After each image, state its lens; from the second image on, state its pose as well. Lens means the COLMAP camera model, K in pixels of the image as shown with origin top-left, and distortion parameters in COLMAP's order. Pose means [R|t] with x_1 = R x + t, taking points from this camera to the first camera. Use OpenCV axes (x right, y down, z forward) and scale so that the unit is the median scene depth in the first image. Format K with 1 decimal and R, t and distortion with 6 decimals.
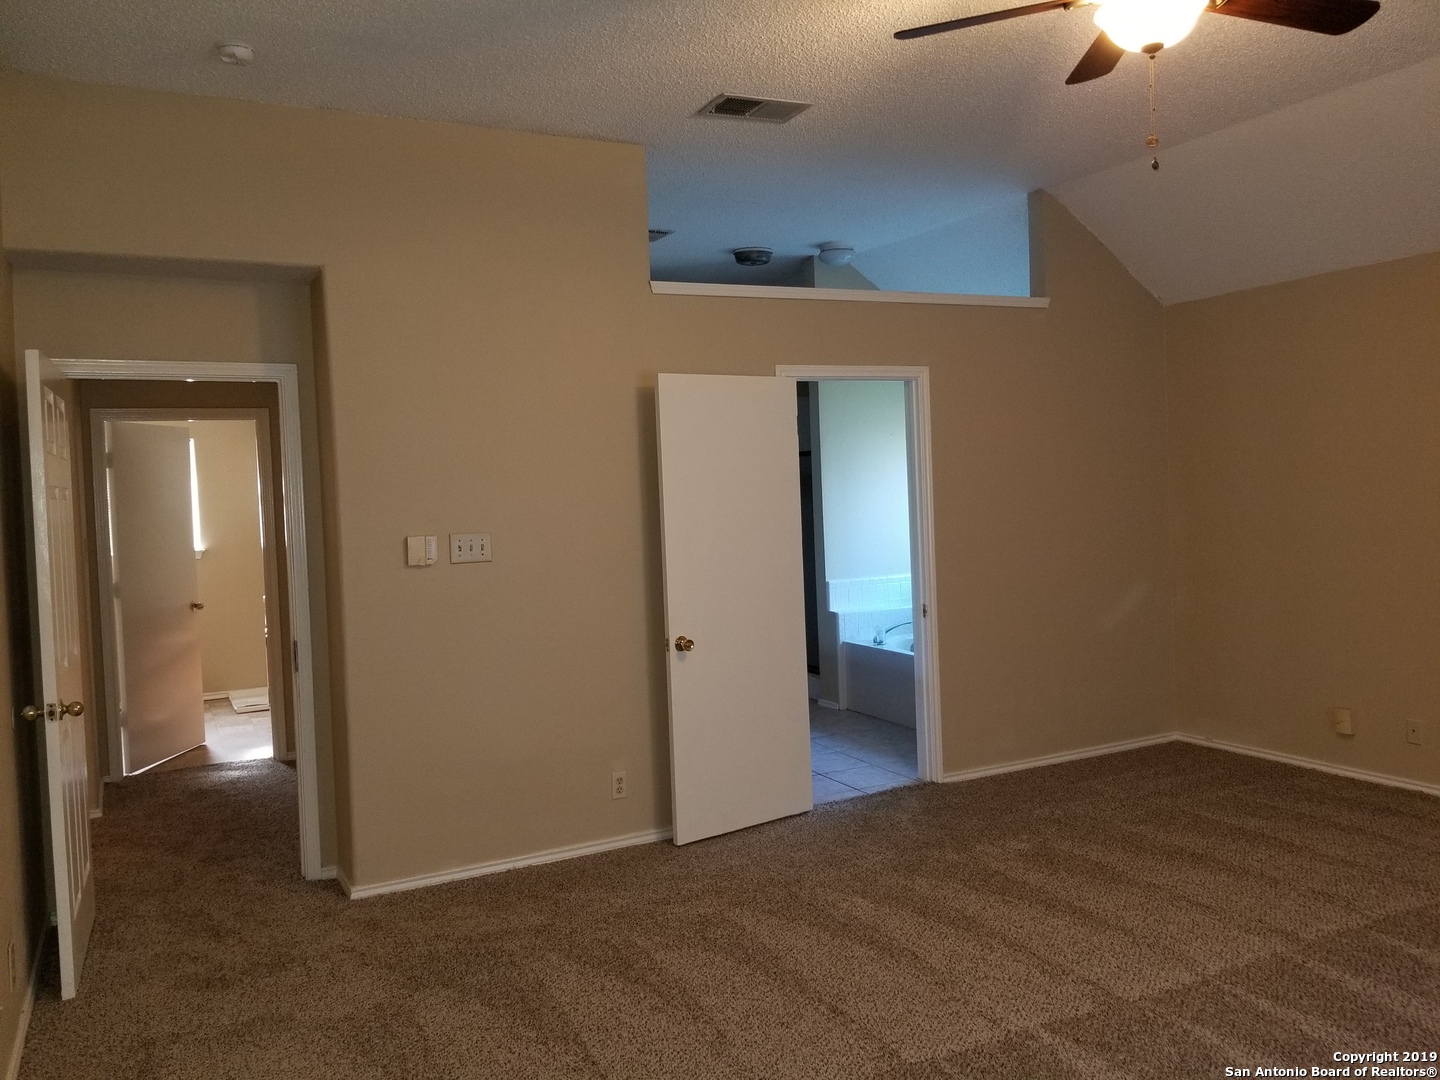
lens RADIAL K [[1171.0, 0, 720.0], [0, 1171.0, 540.0], [0, 0, 1]] dist [0.116816, -0.121498]
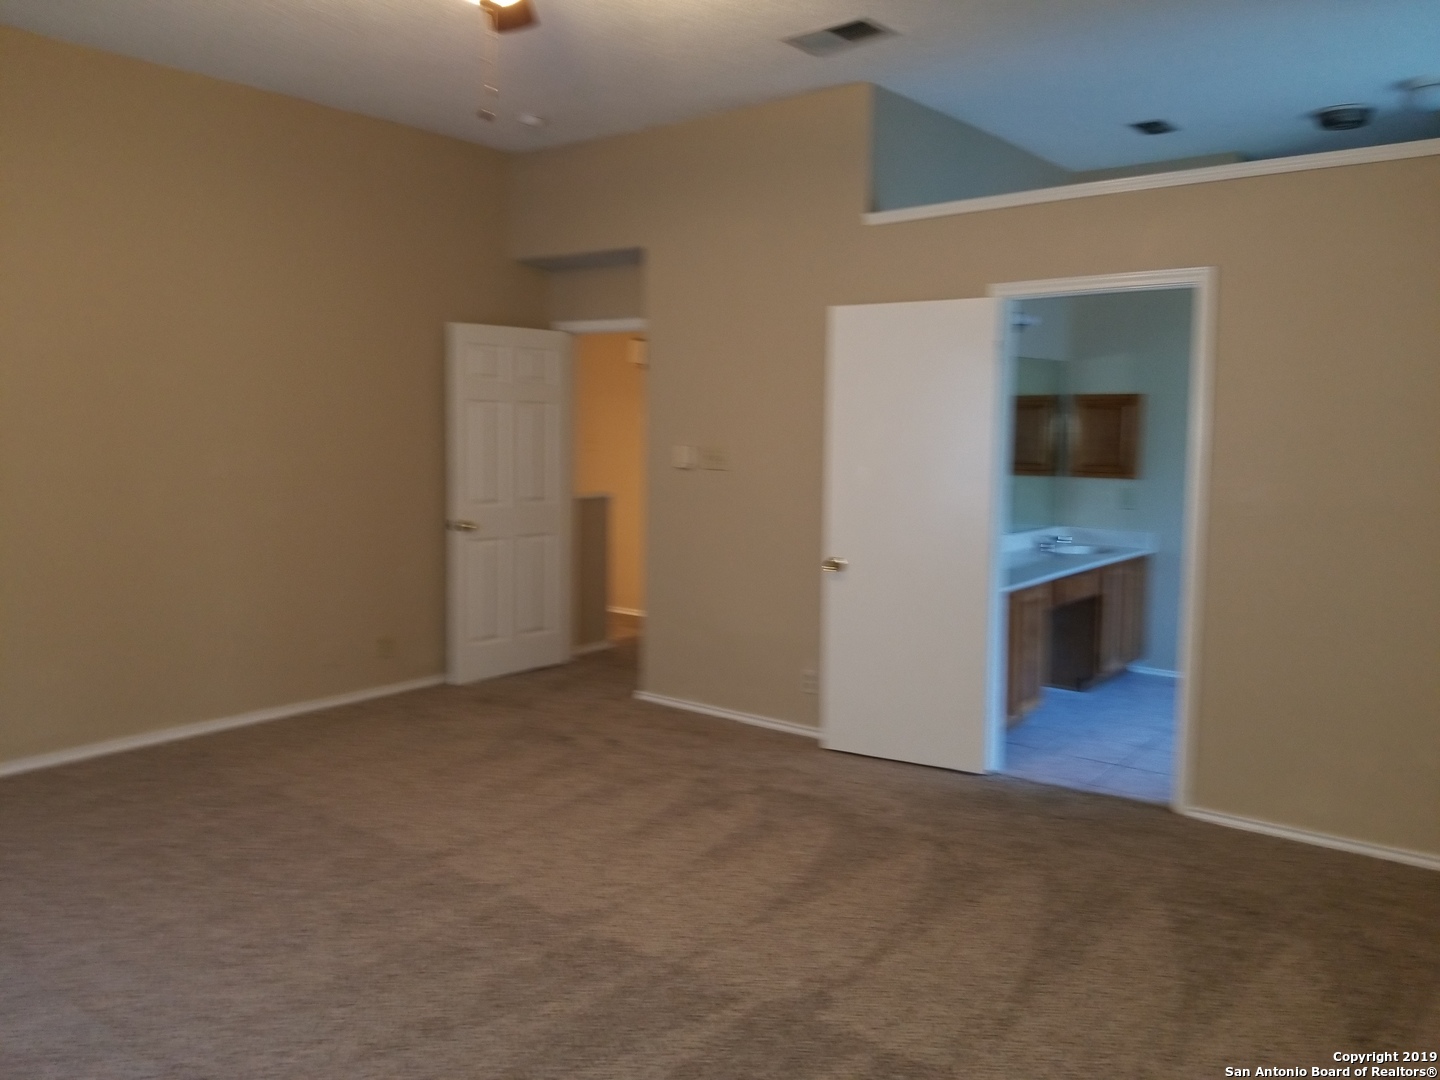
lens RADIAL K [[1138.1, 0, 696.5], [0, 1138.1, 533.0], [0, 0, 1]] dist [0.104375, -0.176280]
pose [[0.367749, 0.126941, -0.921220, 0.882578], [-0.060903, 0.991800, 0.112355, -0.048221], [0.927929, 0.014786, 0.372464, 0.508170]]
